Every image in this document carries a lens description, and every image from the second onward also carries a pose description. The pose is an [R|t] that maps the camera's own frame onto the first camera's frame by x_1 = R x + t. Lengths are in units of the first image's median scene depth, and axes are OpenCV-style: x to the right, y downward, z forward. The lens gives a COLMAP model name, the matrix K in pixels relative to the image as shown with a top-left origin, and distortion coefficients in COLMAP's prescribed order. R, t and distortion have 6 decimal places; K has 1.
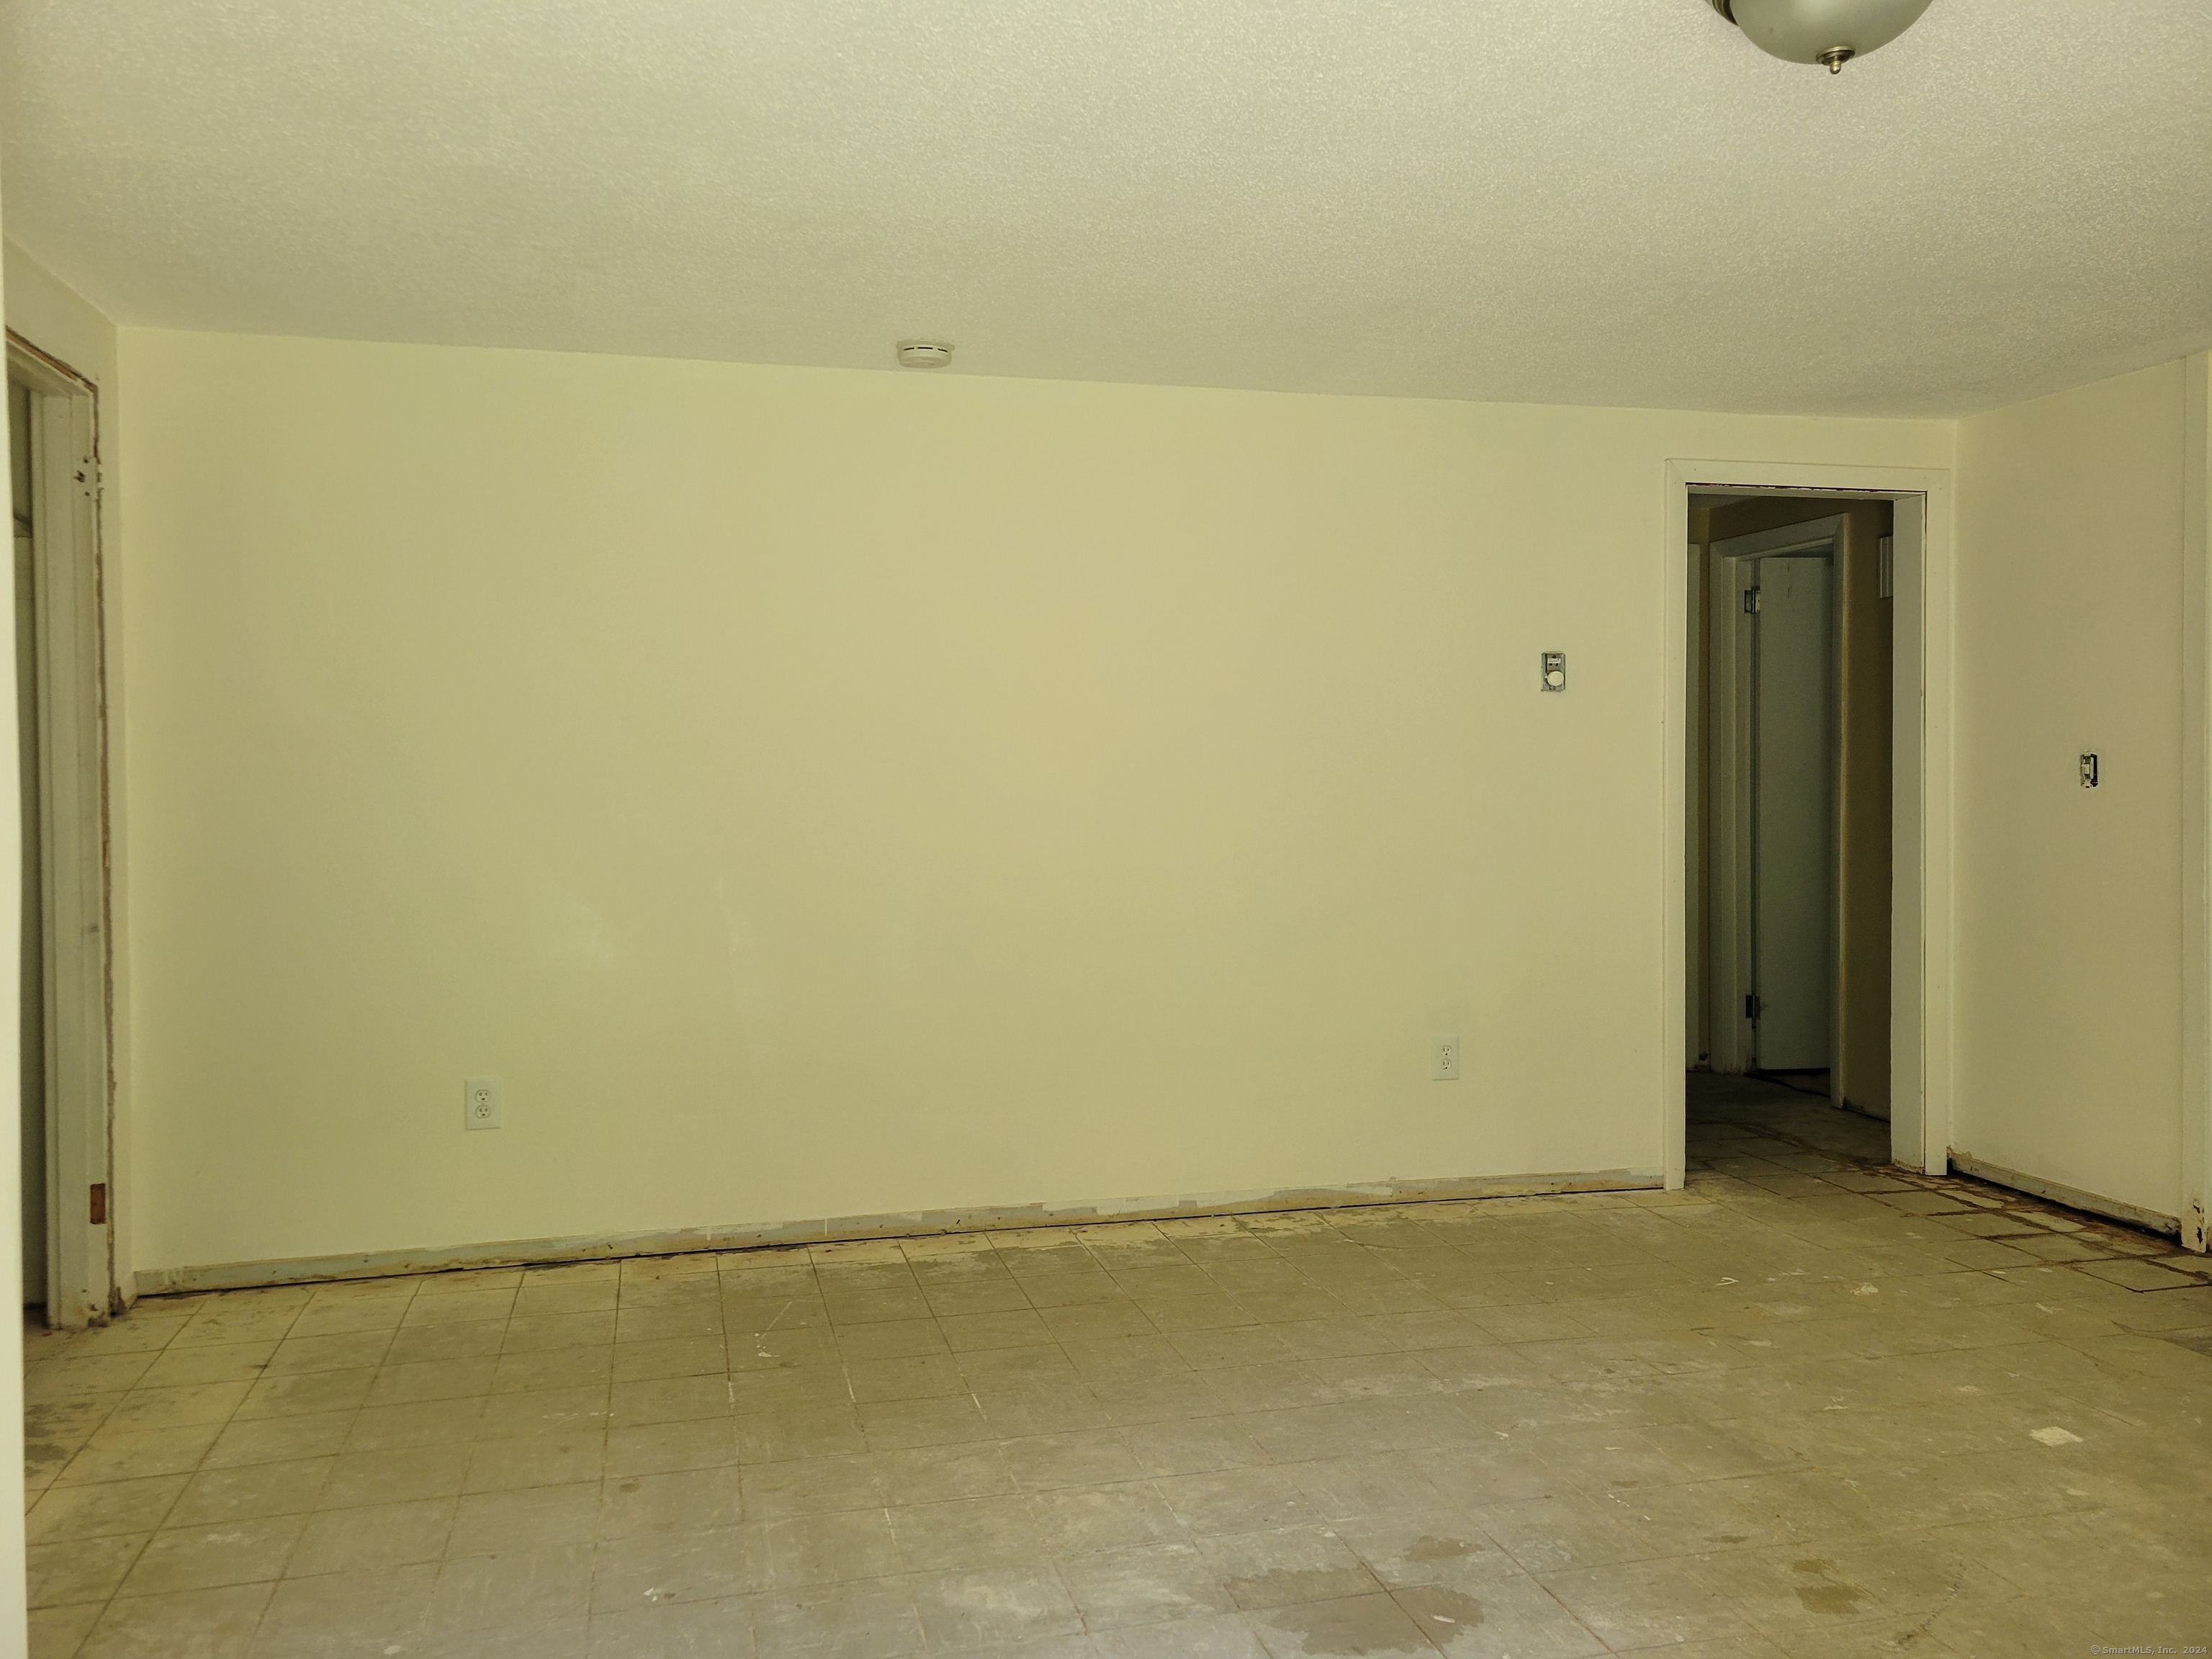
lens RADIAL K [[1654.5, 0, 1061.1], [0, 1654.5, 795.1], [0, 0, 1]] dist [0.070380, -0.051084]
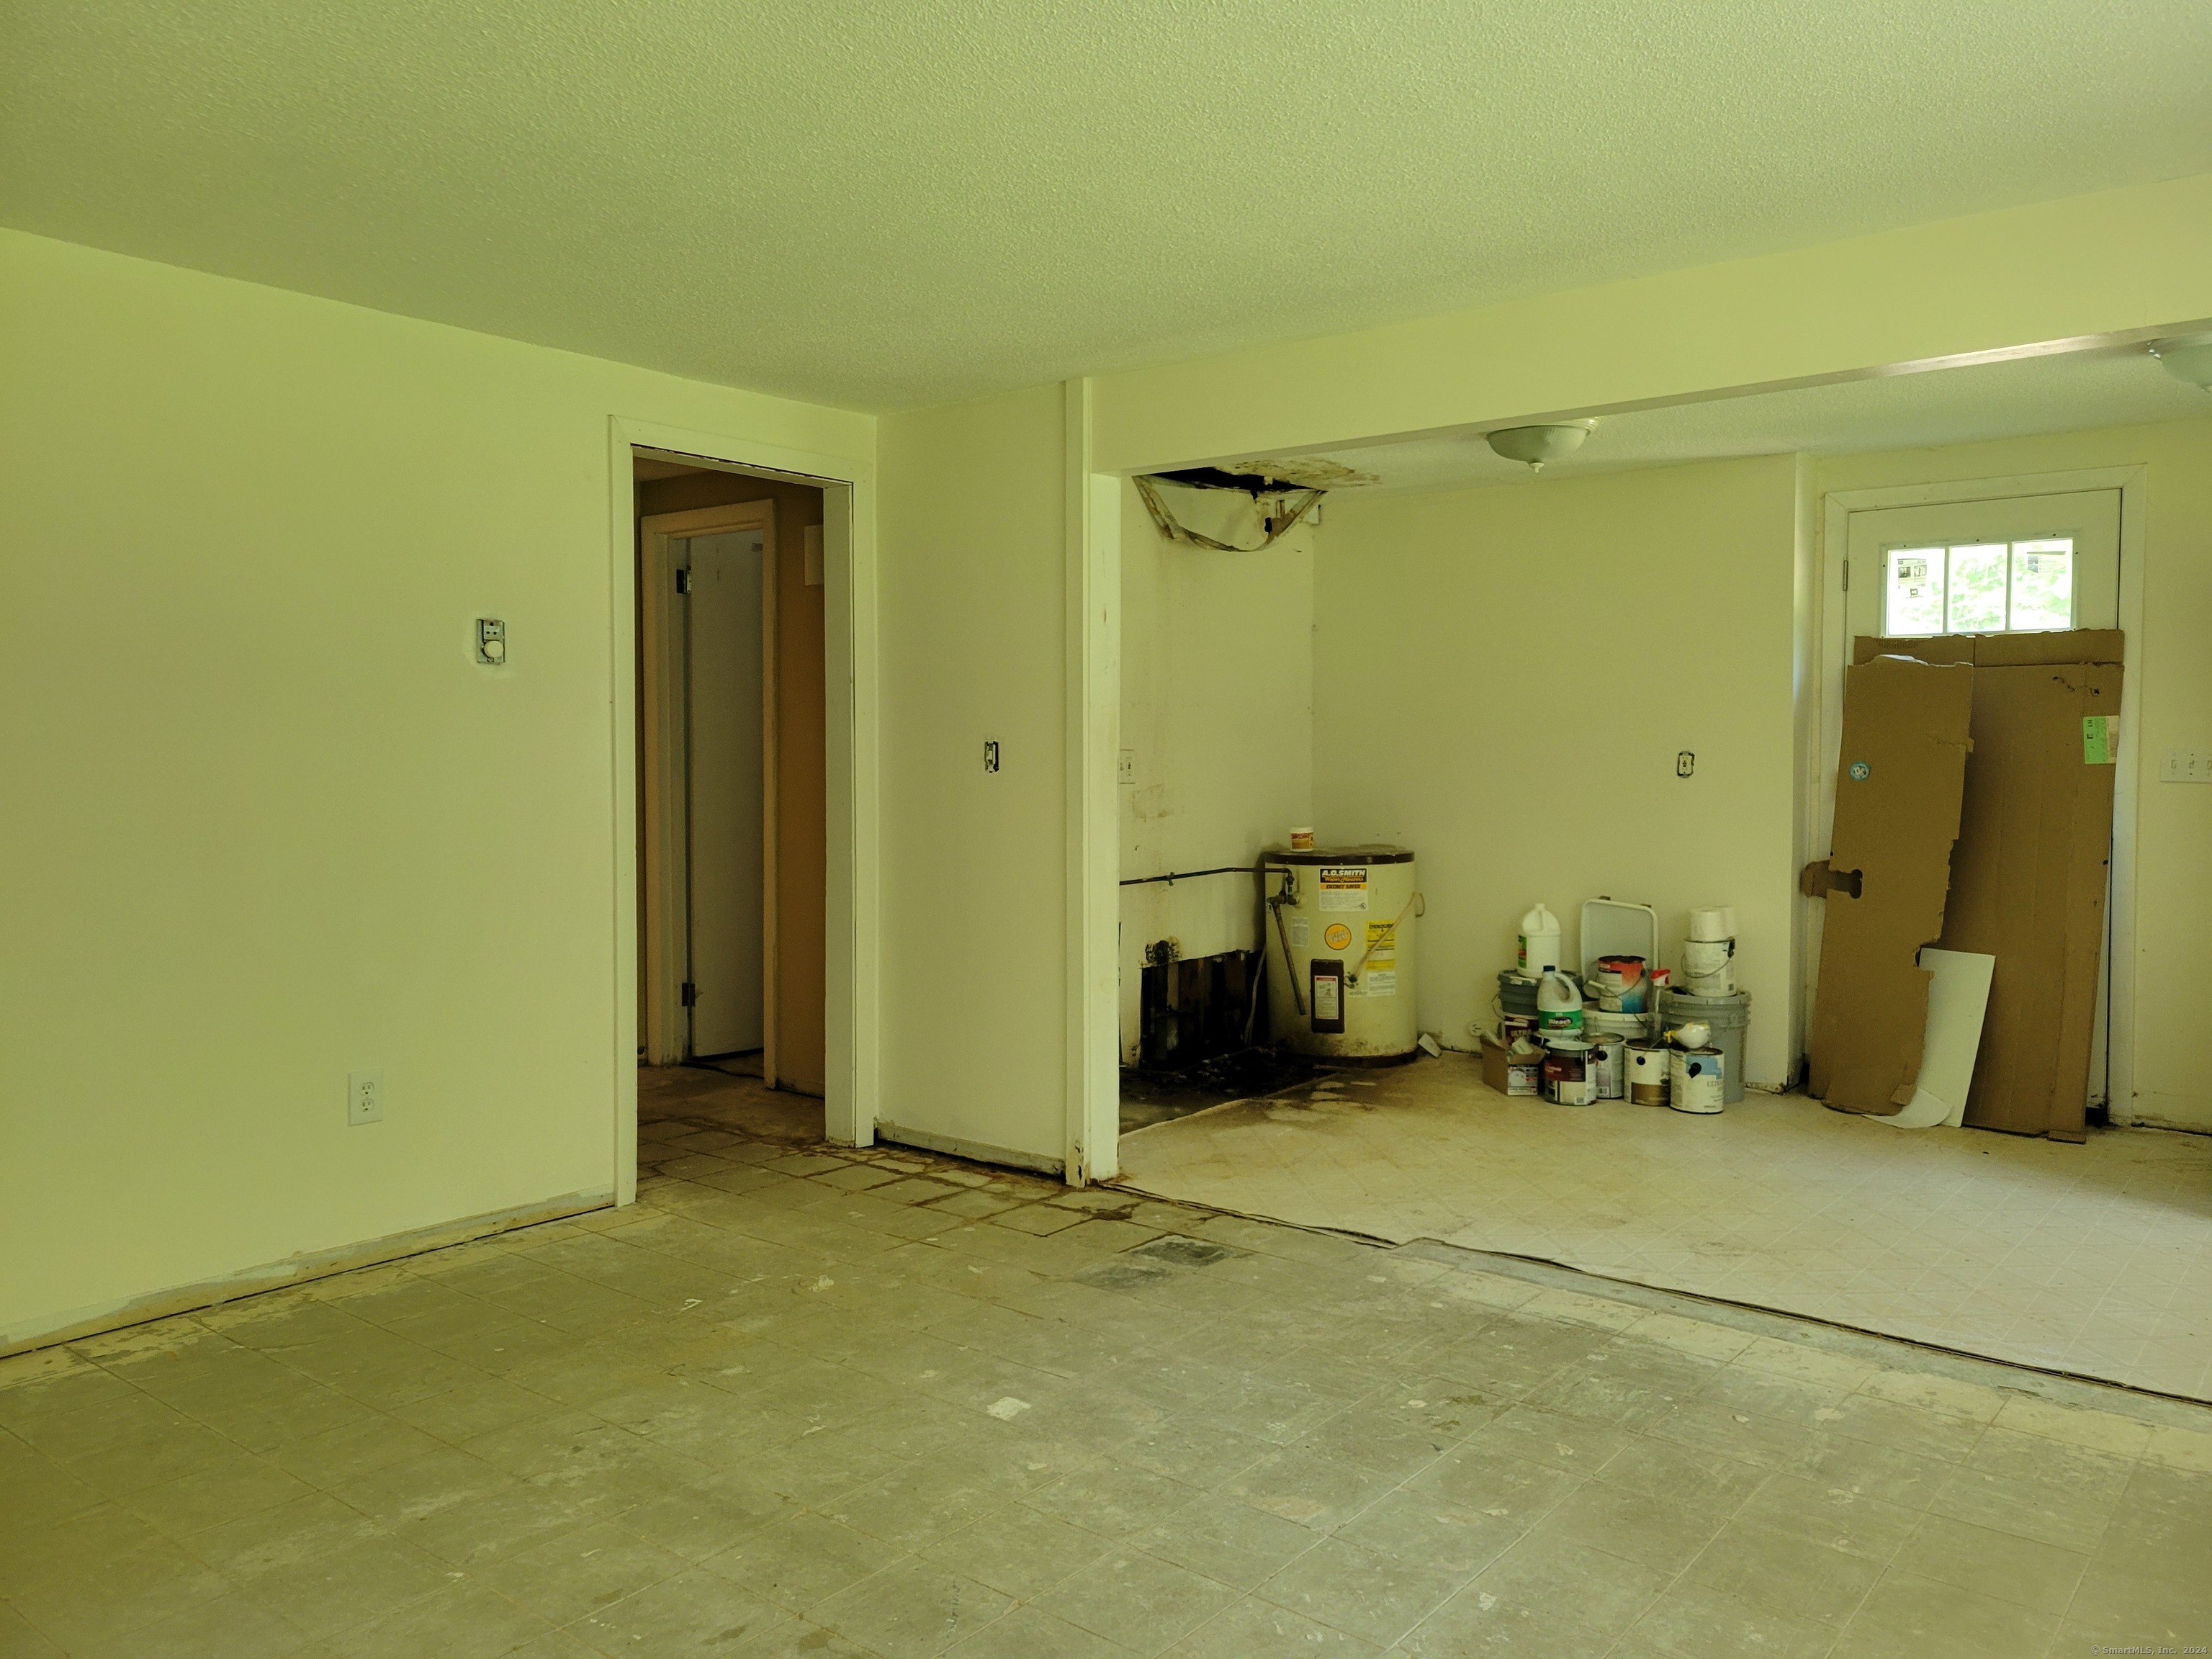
lens RADIAL K [[1654.5, 0, 1075.6], [0, 1654.5, 810.4], [0, 0, 1]] dist [0.070380, -0.051084]
pose [[0.800101, -0.016368, 0.599641, 0.016252], [0.004938, 0.999774, 0.020701, -0.002373], [-0.599844, -0.013602, 0.800001, 0.134234]]
